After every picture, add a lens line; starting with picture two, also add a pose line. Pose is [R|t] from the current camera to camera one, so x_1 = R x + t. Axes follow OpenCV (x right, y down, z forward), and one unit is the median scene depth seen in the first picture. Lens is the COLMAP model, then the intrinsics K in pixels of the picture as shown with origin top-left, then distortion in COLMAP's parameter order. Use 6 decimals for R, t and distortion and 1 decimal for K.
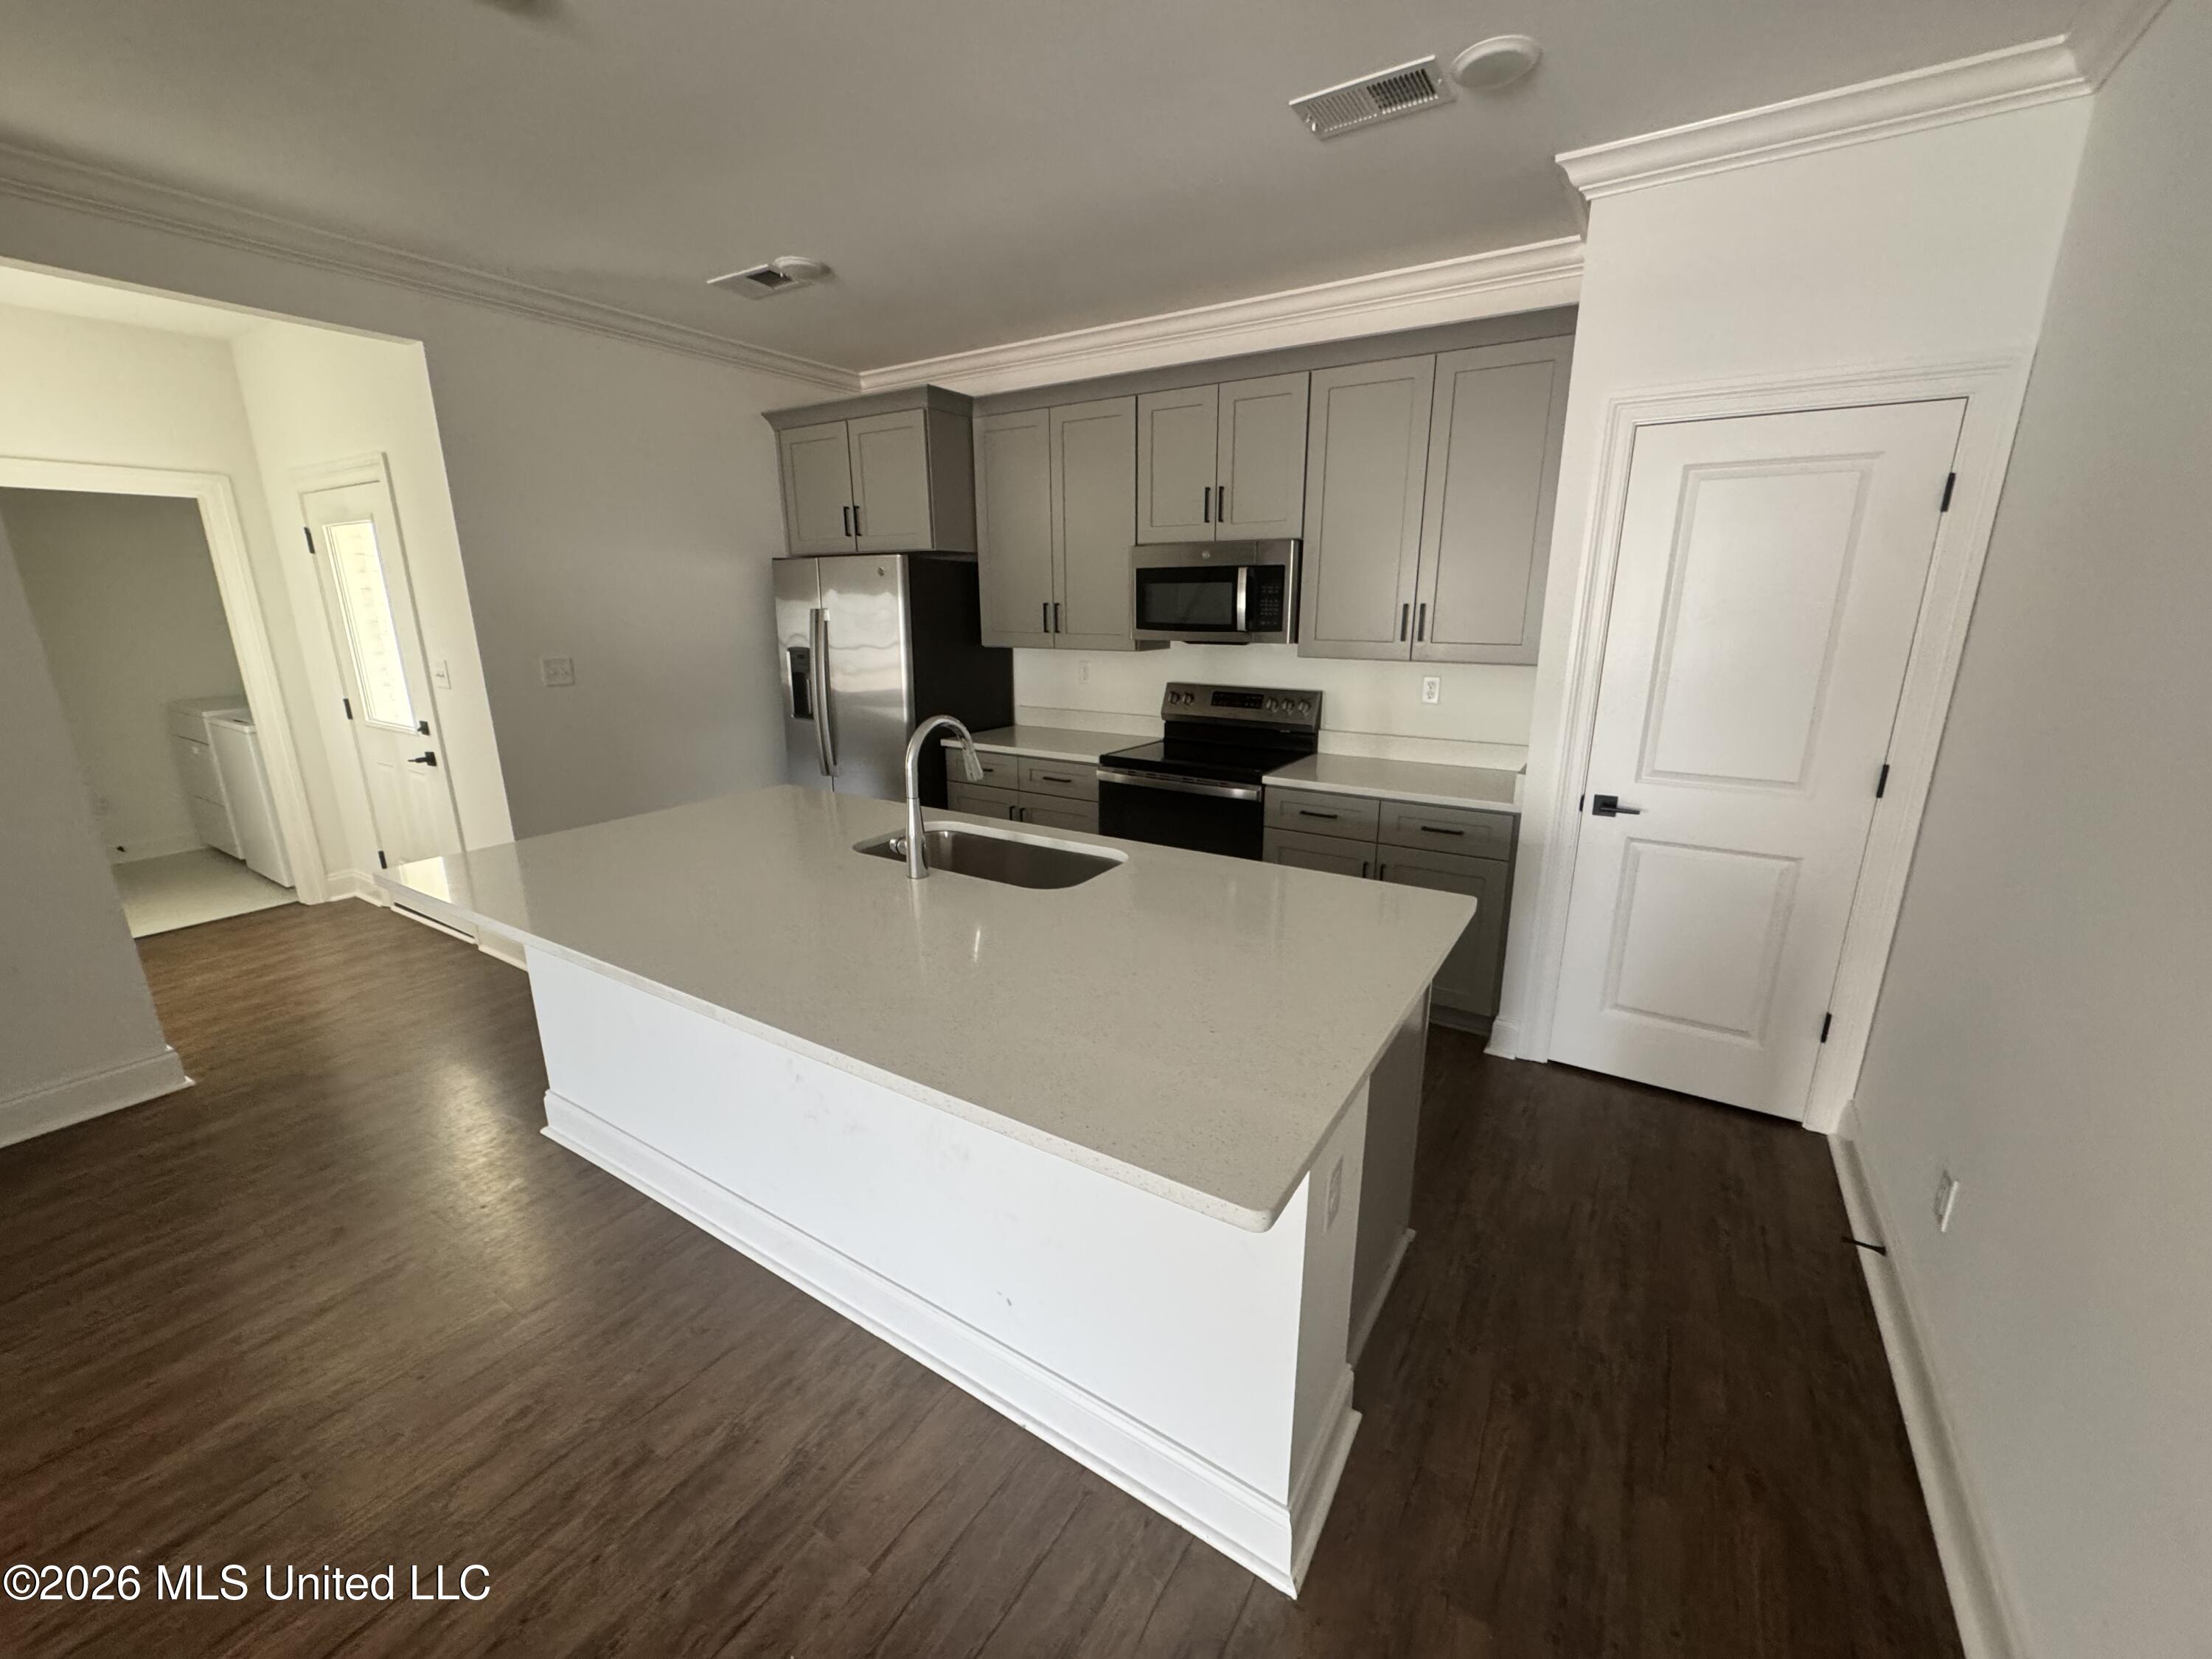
lens RADIAL K [[880.7, 0, 1102.4], [0, 880.7, 827.8], [0, 0, 1]] dist [-0.000515, -0.000246]
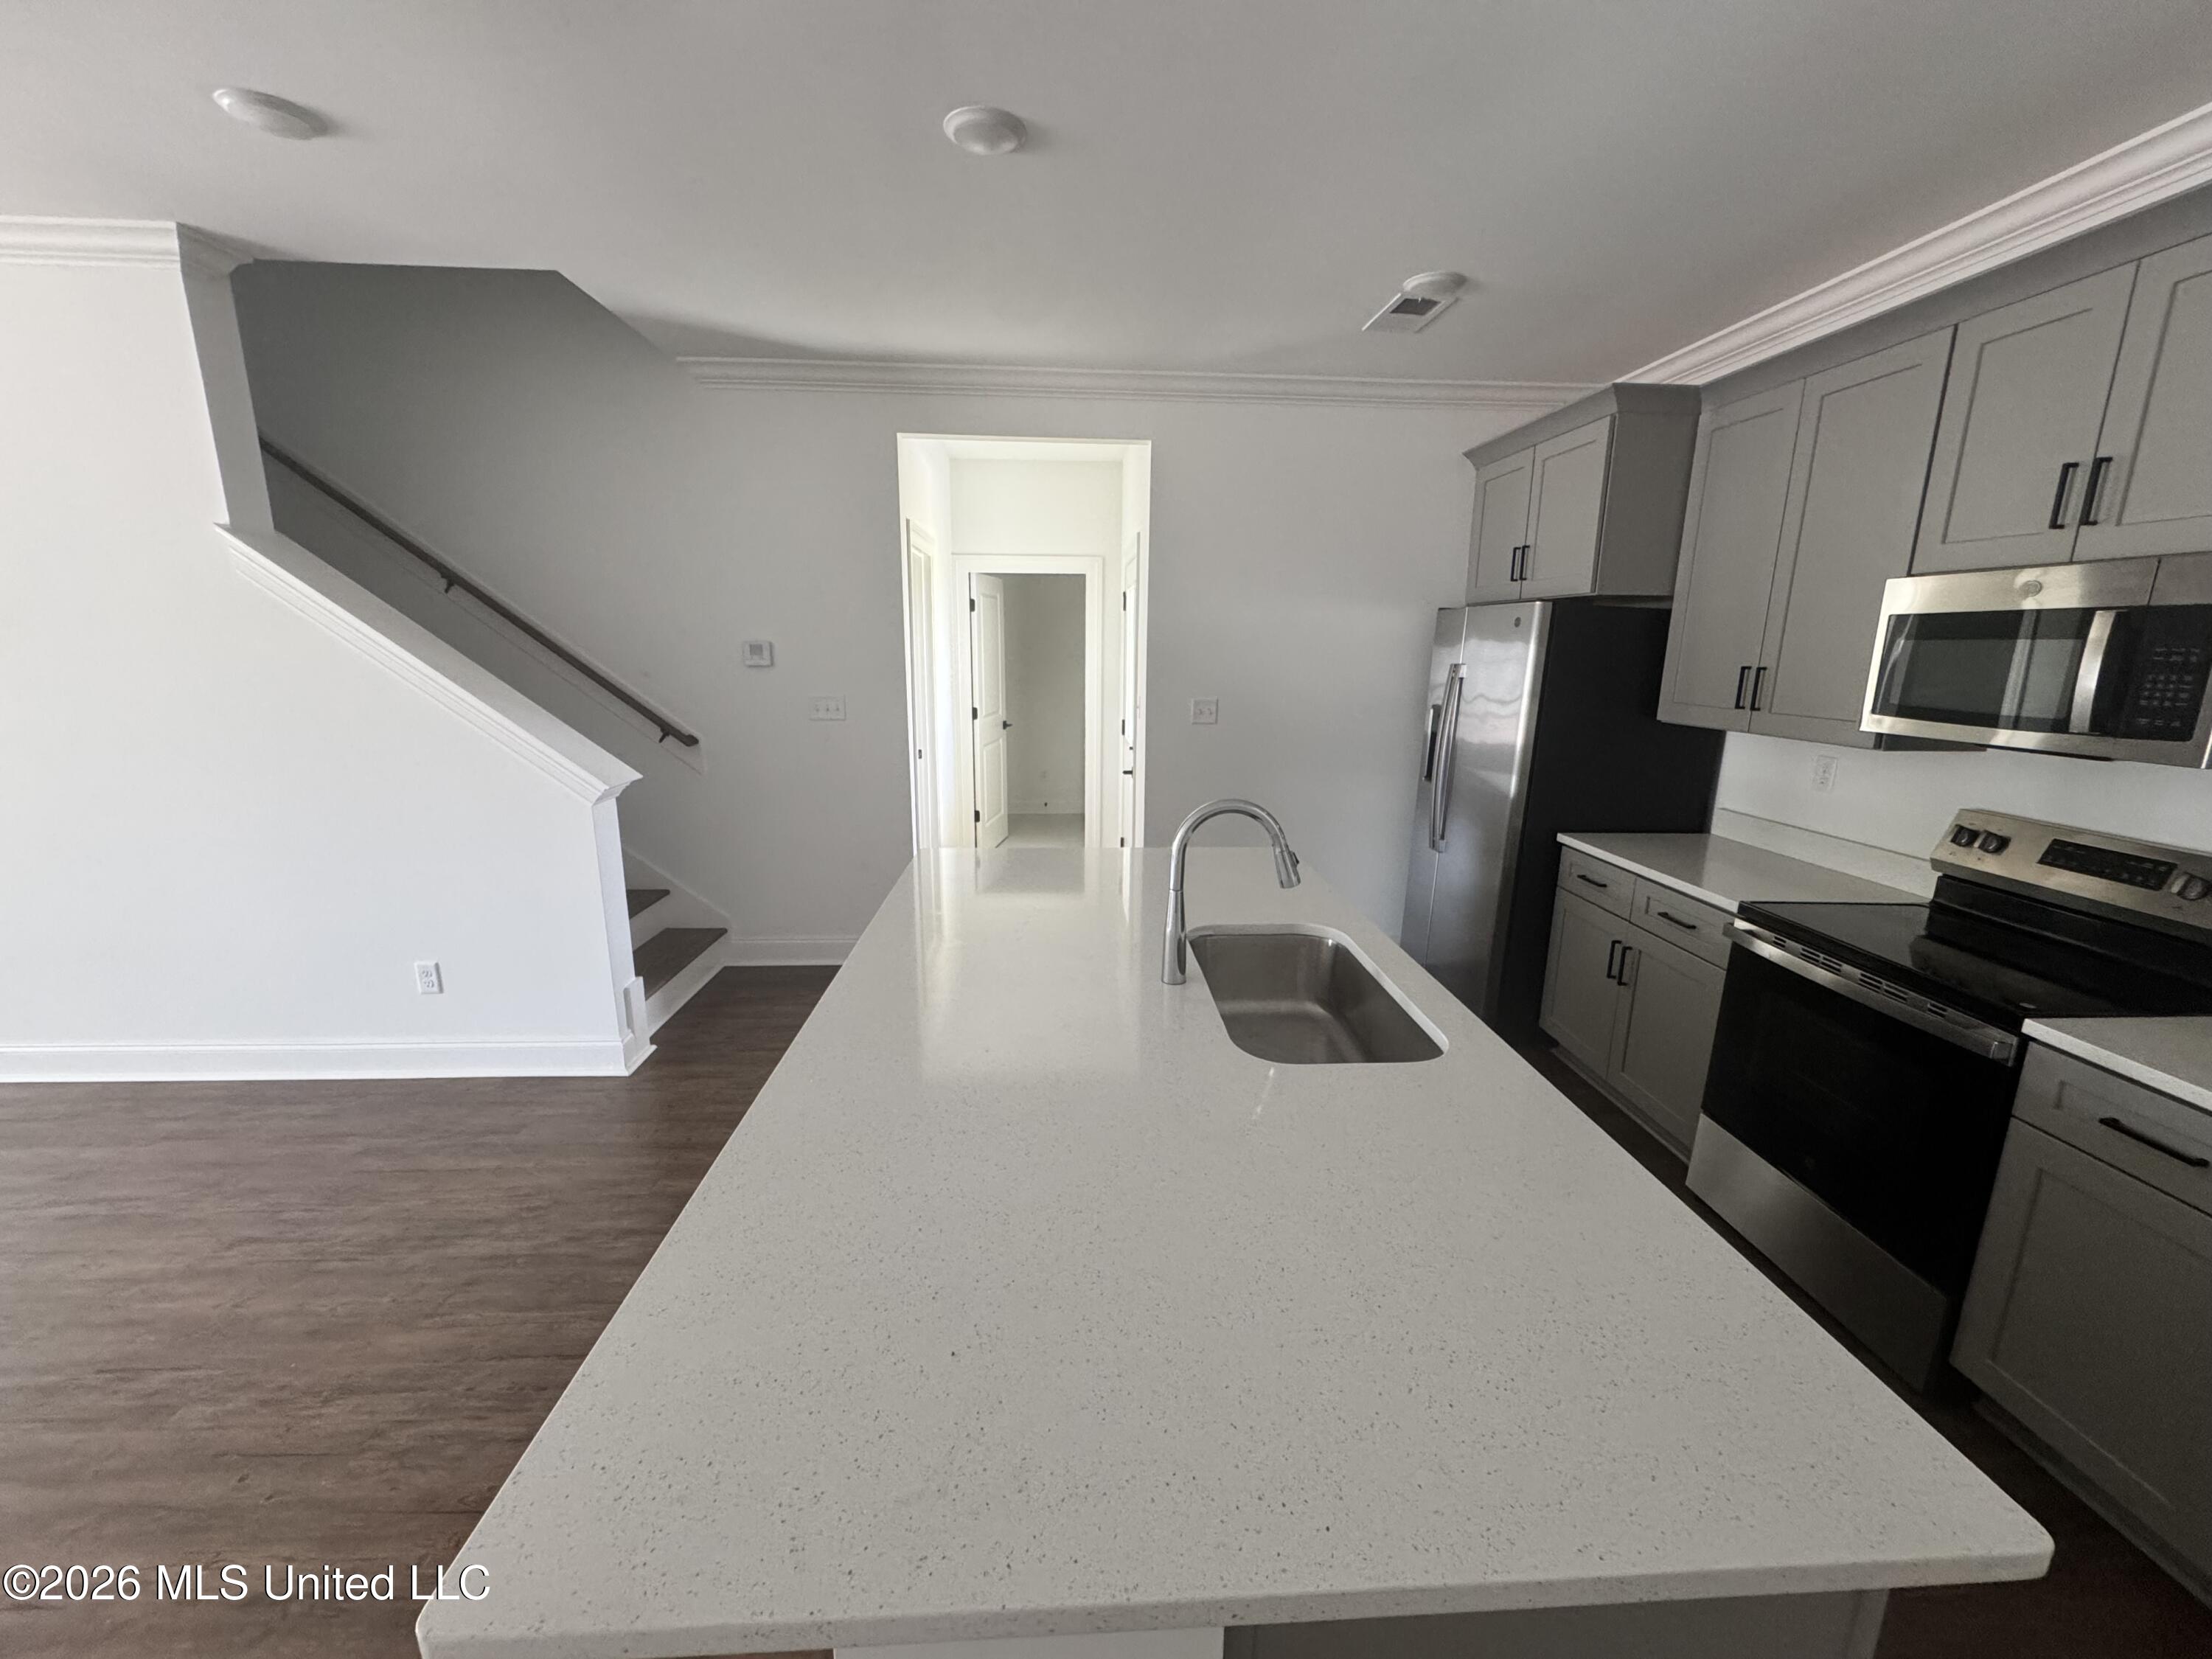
lens RADIAL K [[880.7, 0, 1106.3], [0, 880.7, 828.3], [0, 0, 1]] dist [-0.000515, -0.000246]
pose [[0.579978, 0.180983, -0.794273, 0.216090], [-0.224008, 0.972854, 0.058104, -0.063840], [0.783228, 0.144225, 0.604776, 0.225793]]
